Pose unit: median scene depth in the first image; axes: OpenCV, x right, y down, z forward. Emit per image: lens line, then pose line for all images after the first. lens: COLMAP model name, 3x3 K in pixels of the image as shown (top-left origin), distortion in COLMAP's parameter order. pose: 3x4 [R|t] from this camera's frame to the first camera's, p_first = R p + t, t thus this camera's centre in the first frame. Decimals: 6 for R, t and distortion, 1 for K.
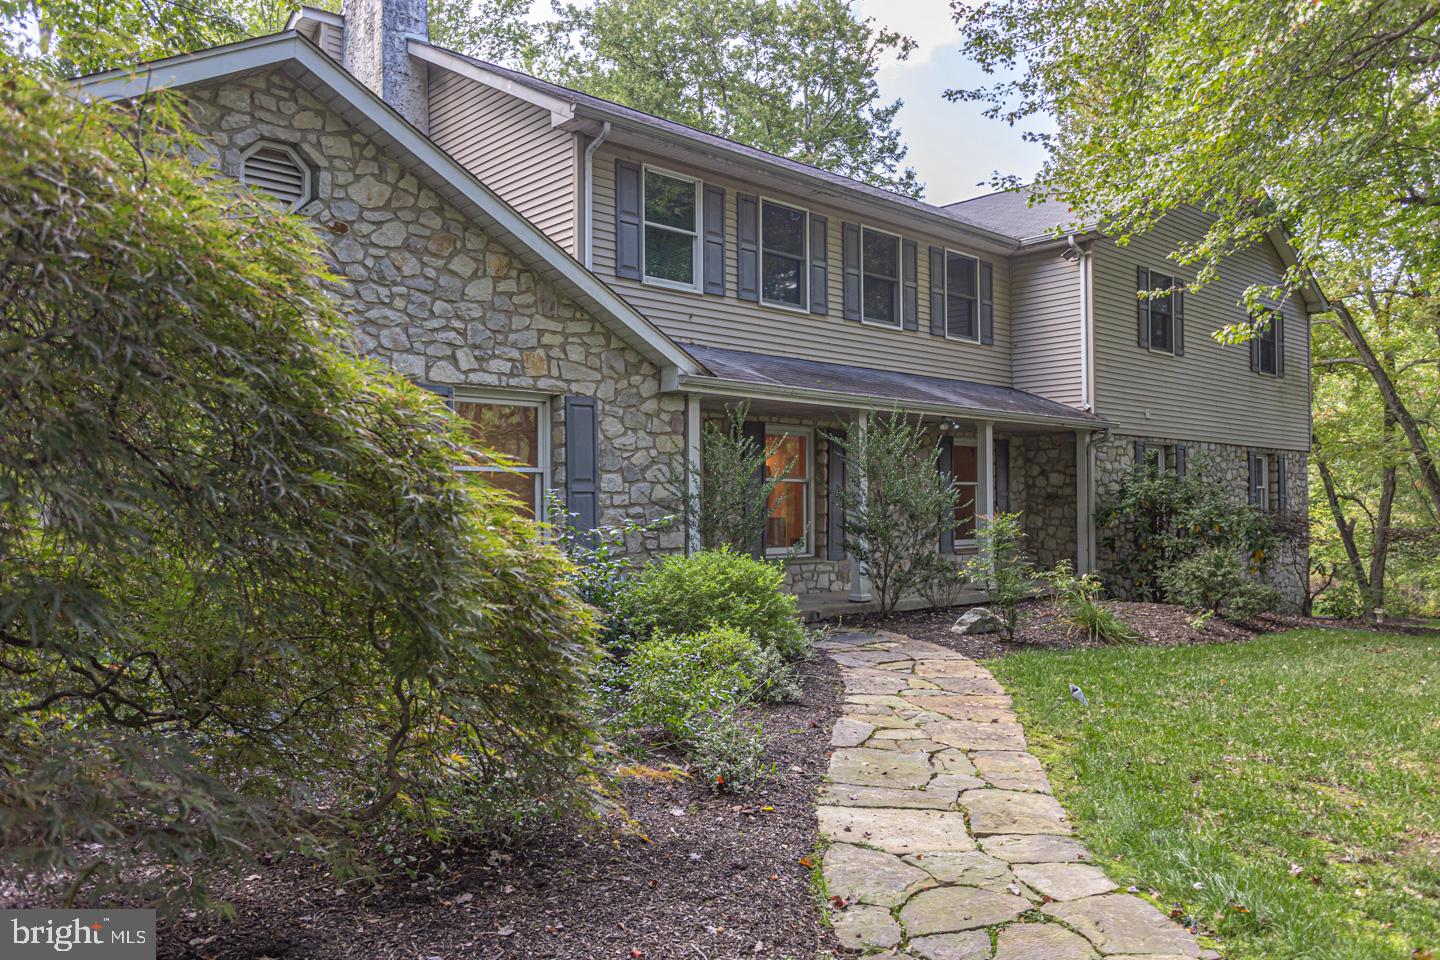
lens RADIAL K [[1060.6, 0, 724.2], [0, 1060.6, 480.8], [0, 0, 1]] dist [-0.004816, 0.000214]
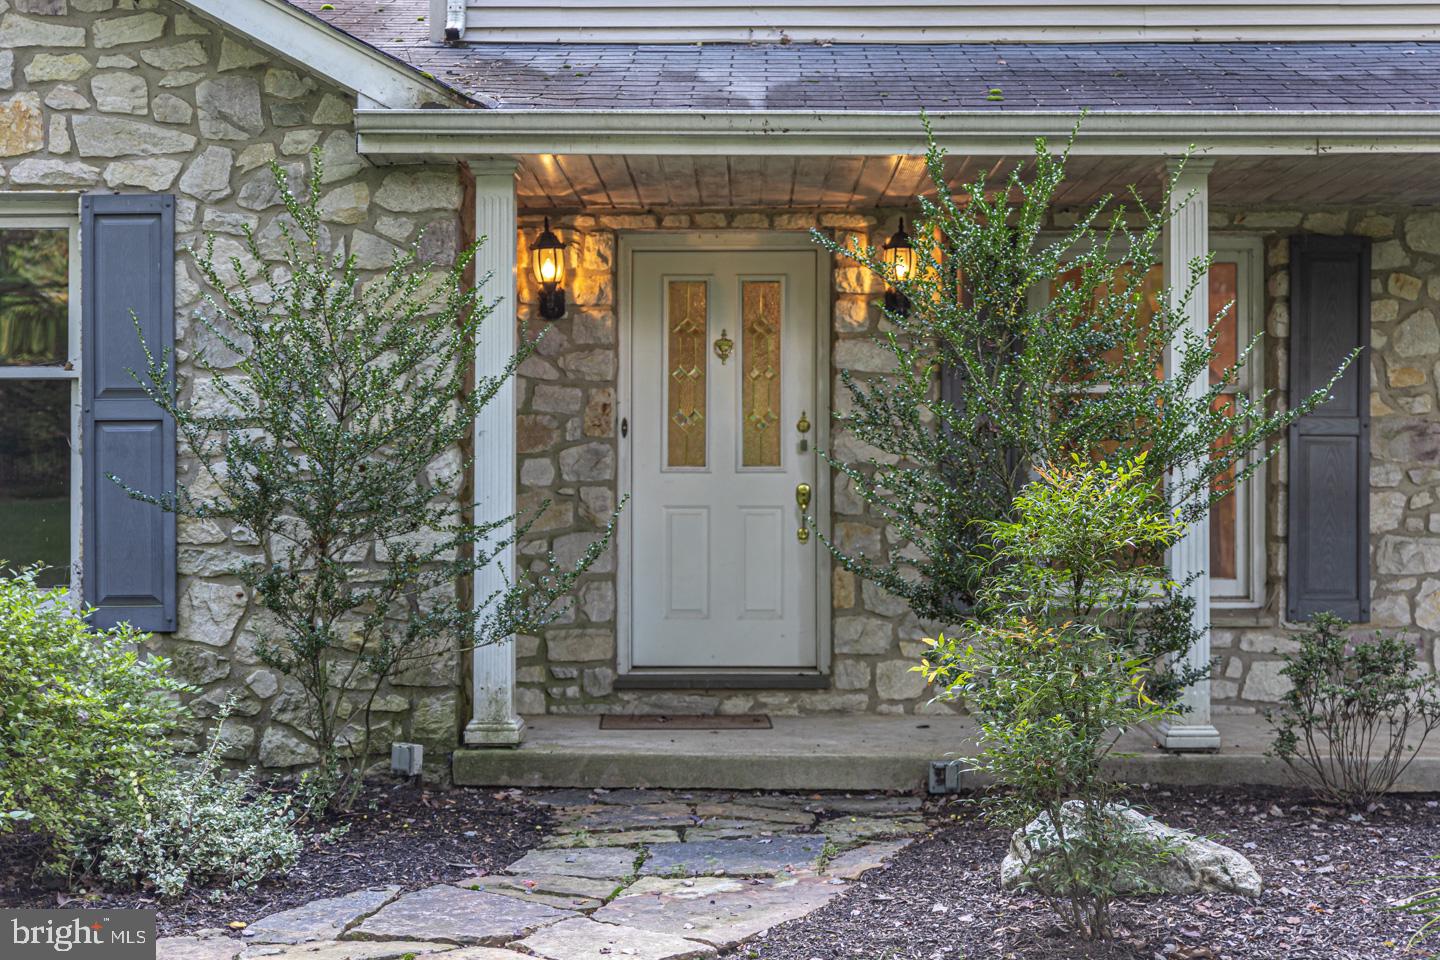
lens RADIAL K [[2002.3, 0, 718.1], [0, 2002.3, 476.3], [0, 0, 1]] dist [0.020403, 0.000000]
pose [[0.717807, -0.008874, -0.696185, 0.583178], [0.014944, 0.999885, 0.002663, 0.034082], [0.696082, -0.012316, 0.717857, 0.583397]]
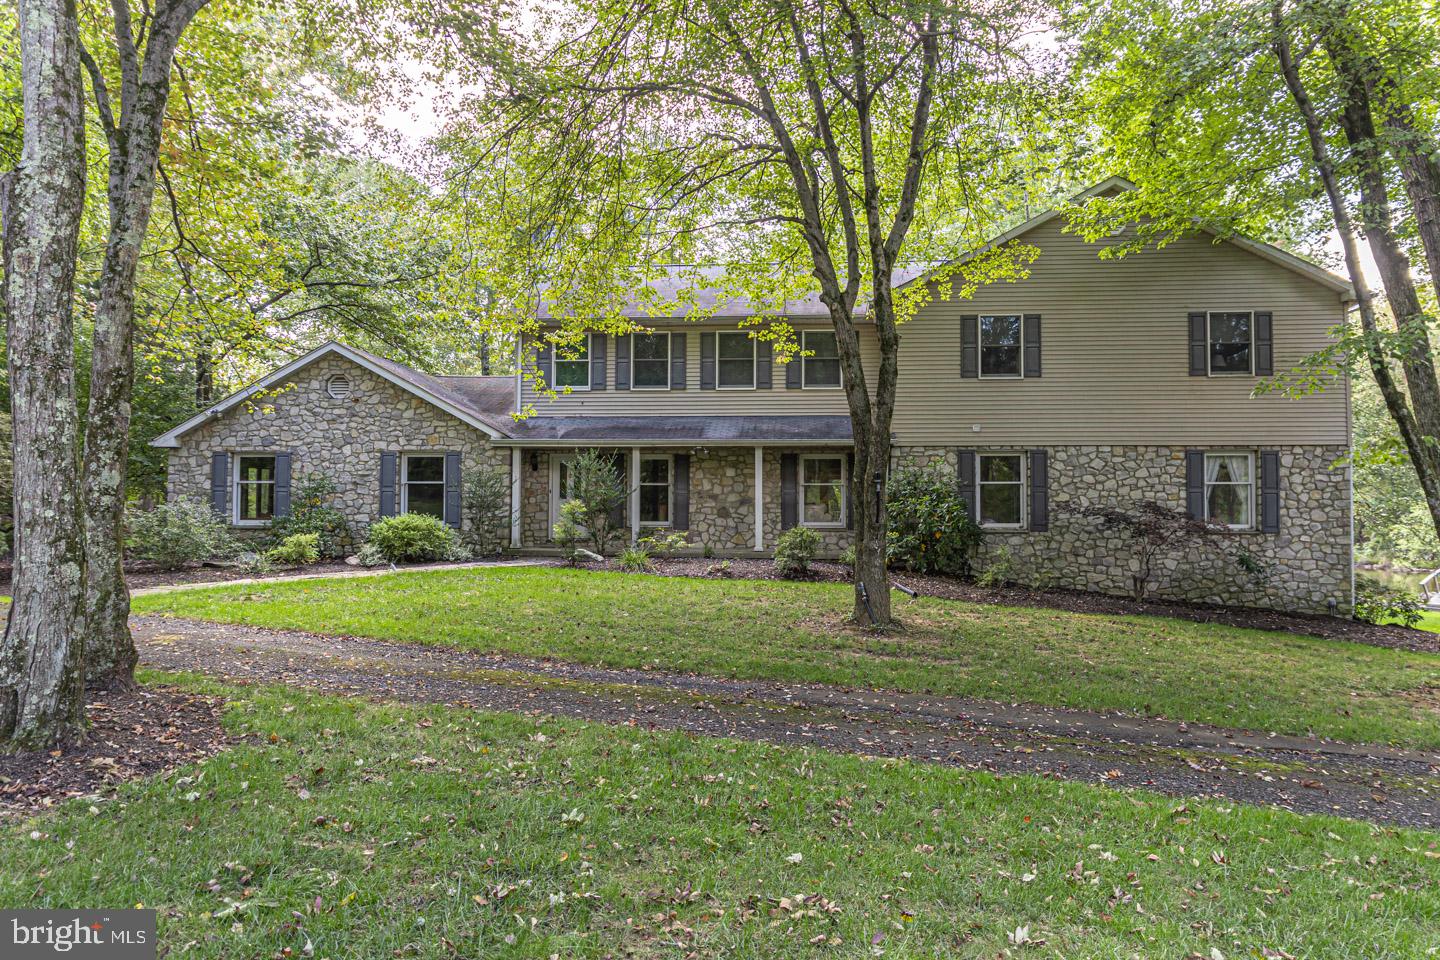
lens RADIAL K [[983.9, 0, 723.0], [0, 983.9, 477.3], [0, 0, 1]] dist [-0.003648, -0.000439]
pose [[0.667735, -0.010806, -0.744320, 1.933229], [0.009127, 0.999938, -0.006329, -0.000948], [0.744343, -0.002568, 0.667793, -0.043000]]
